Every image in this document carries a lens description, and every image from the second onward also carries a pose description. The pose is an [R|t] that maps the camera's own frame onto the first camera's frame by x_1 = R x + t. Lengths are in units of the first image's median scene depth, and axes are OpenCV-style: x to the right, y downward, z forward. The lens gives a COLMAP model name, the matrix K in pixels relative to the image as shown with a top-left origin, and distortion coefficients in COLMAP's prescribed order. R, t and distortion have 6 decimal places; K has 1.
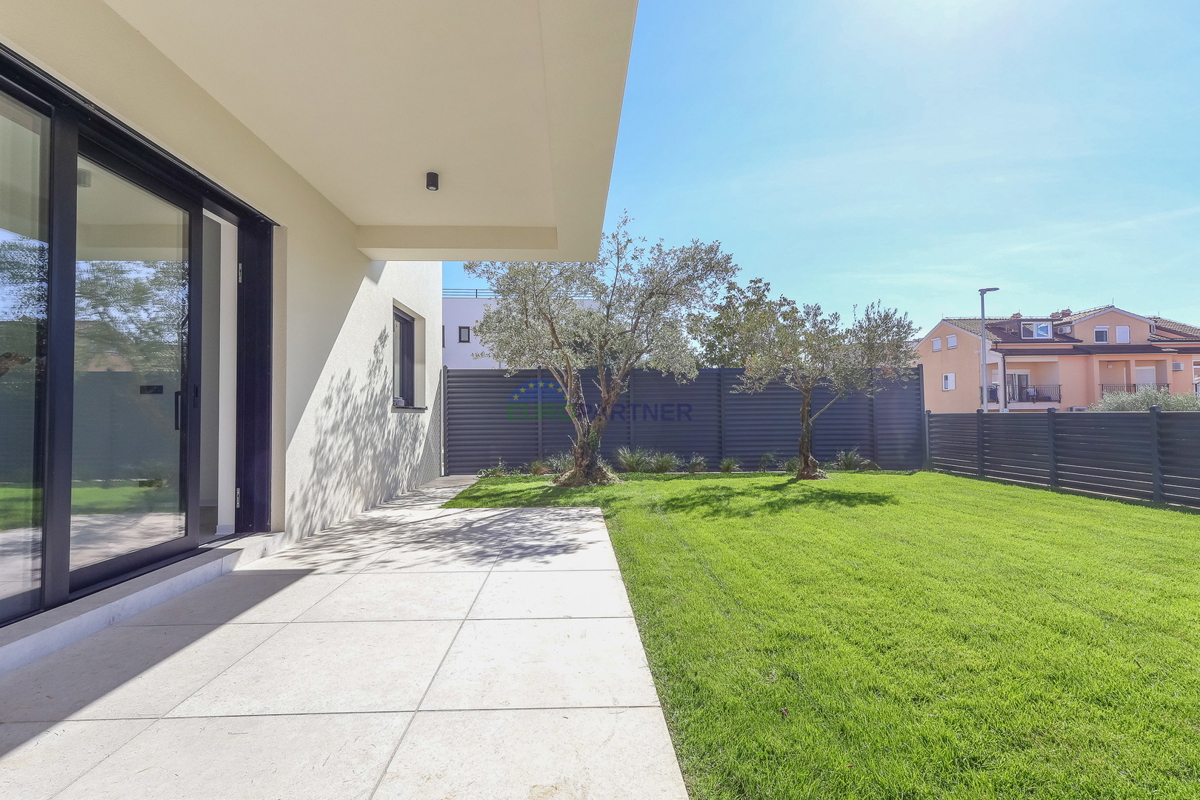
lens RADIAL K [[558.1, 0, 597.6], [0, 558.1, 403.5], [0, 0, 1]] dist [-0.001711, -0.000582]
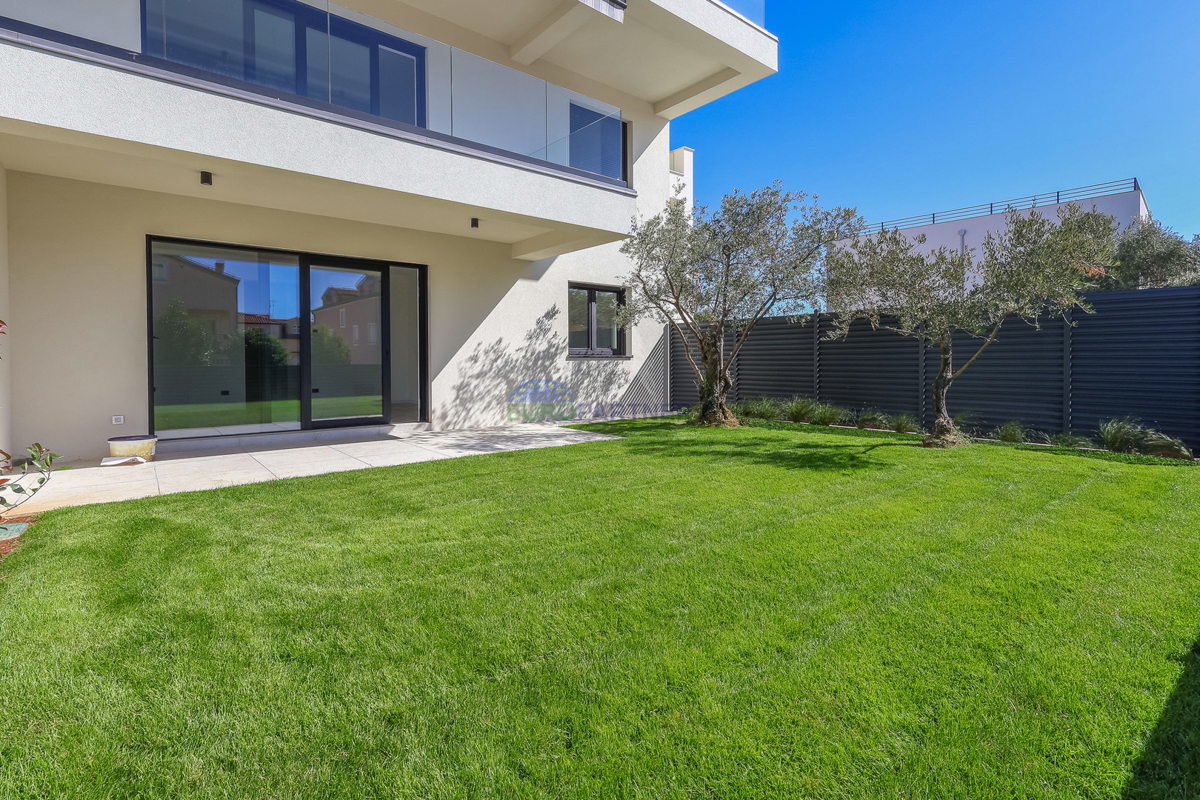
lens RADIAL K [[558.1, 0, 593.7], [0, 558.1, 362.1], [0, 0, 1]] dist [-0.001711, -0.000582]
pose [[0.592064, 0.003622, -0.805883, 1.015899], [0.028038, 0.999292, 0.025090, -0.023740], [0.805403, -0.037450, 0.591543, 0.265149]]
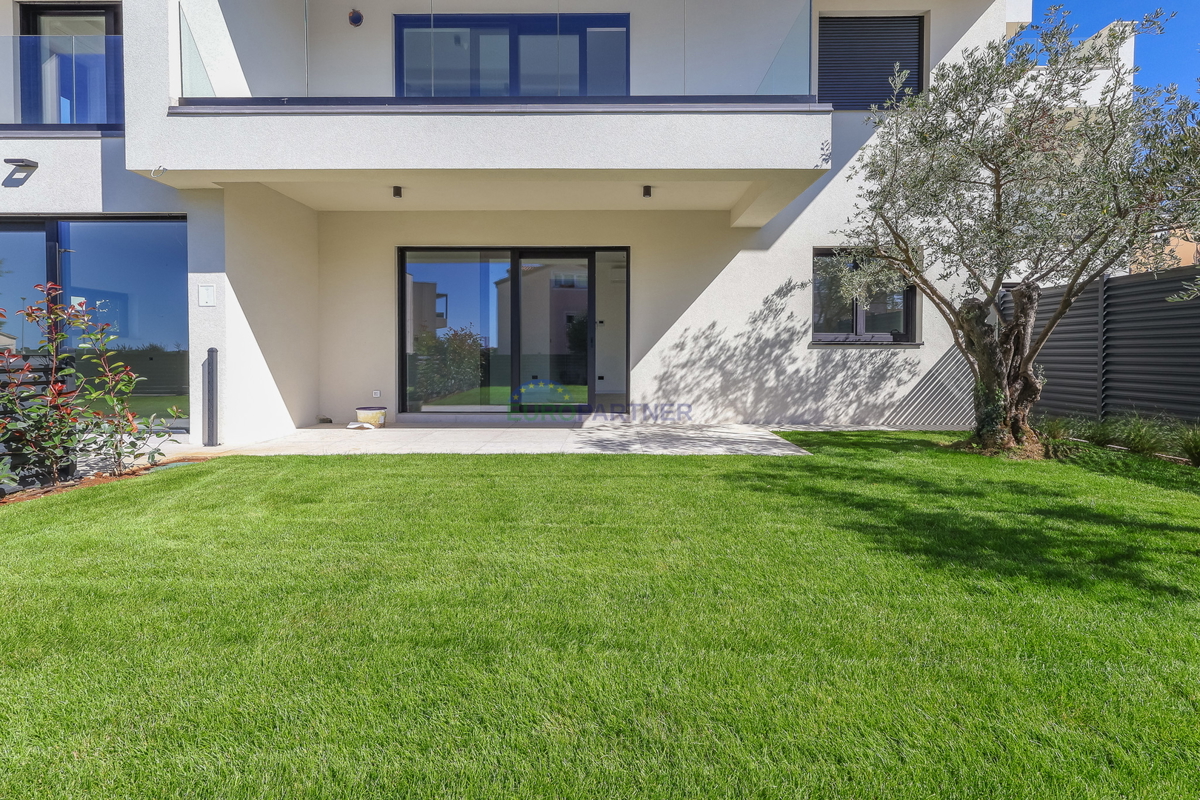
lens RADIAL K [[558.1, 0, 621.7], [0, 558.1, 359.5], [0, 0, 1]] dist [-0.001711, -0.000582]
pose [[-0.052934, 0.015122, -0.998483, 0.951434], [0.033178, 0.999360, 0.013377, 0.006387], [0.998047, -0.032420, -0.053402, 0.848805]]
